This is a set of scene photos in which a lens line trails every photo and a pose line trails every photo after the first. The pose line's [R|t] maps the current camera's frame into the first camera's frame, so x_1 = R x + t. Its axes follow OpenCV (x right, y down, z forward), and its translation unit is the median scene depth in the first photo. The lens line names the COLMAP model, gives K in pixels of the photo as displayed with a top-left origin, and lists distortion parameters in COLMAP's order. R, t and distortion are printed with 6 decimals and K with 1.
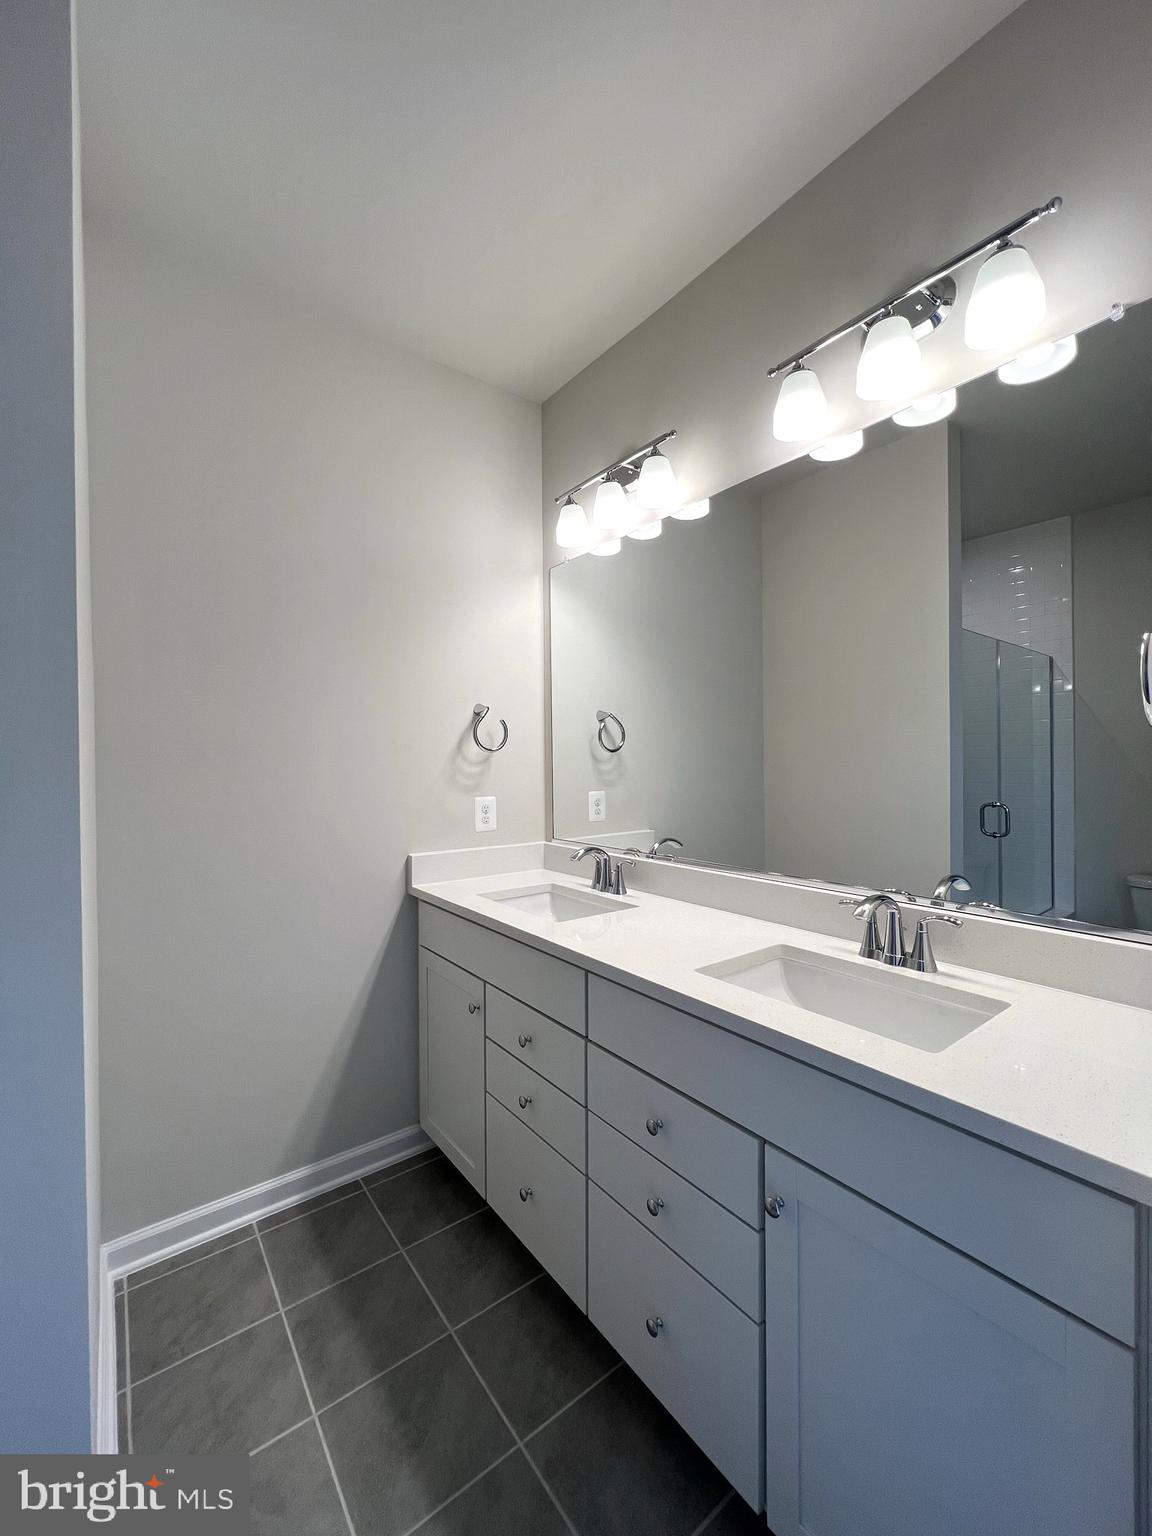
lens RADIAL K [[614.8, 0, 573.3], [0, 614.8, 766.7], [0, 0, 1]] dist [-0.000420, 0.000650]
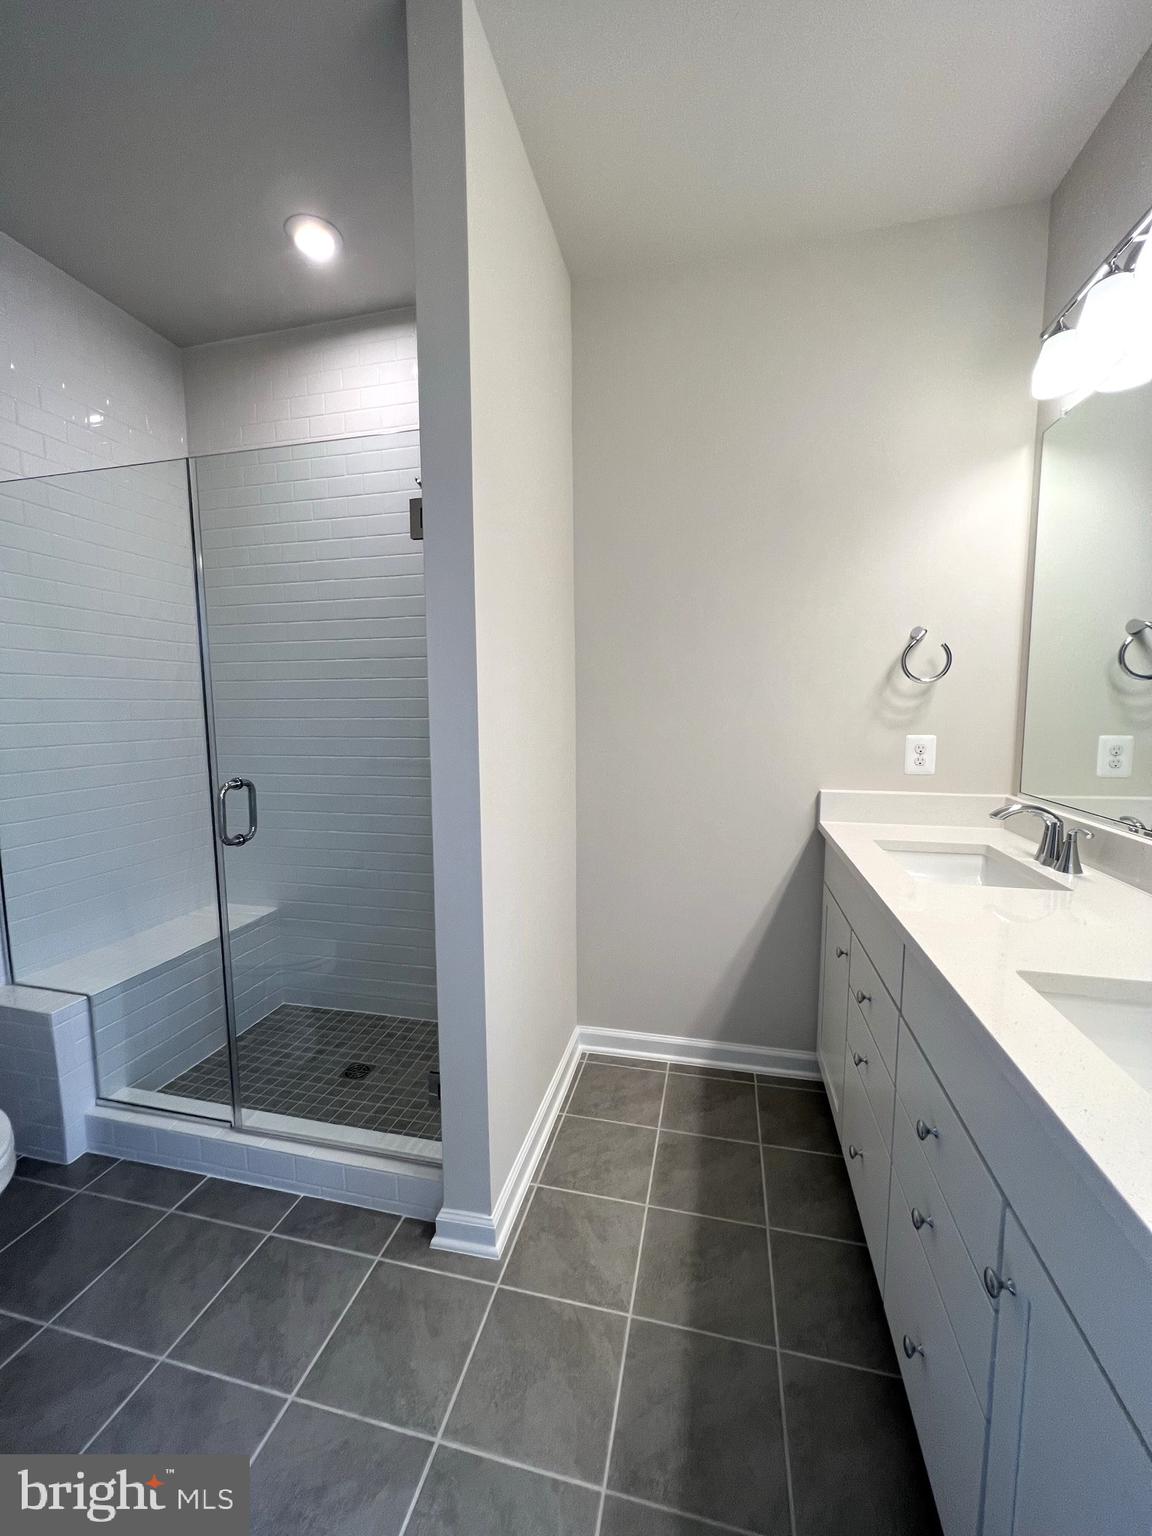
lens RADIAL K [[614.8, 0, 576.2], [0, 614.8, 769.0], [0, 0, 1]] dist [-0.000420, 0.000650]
pose [[0.634837, 0.083605, -0.768109, 0.247867], [-0.004320, 0.994497, 0.104675, 0.009123], [0.772634, -0.063133, 0.631705, 0.083222]]
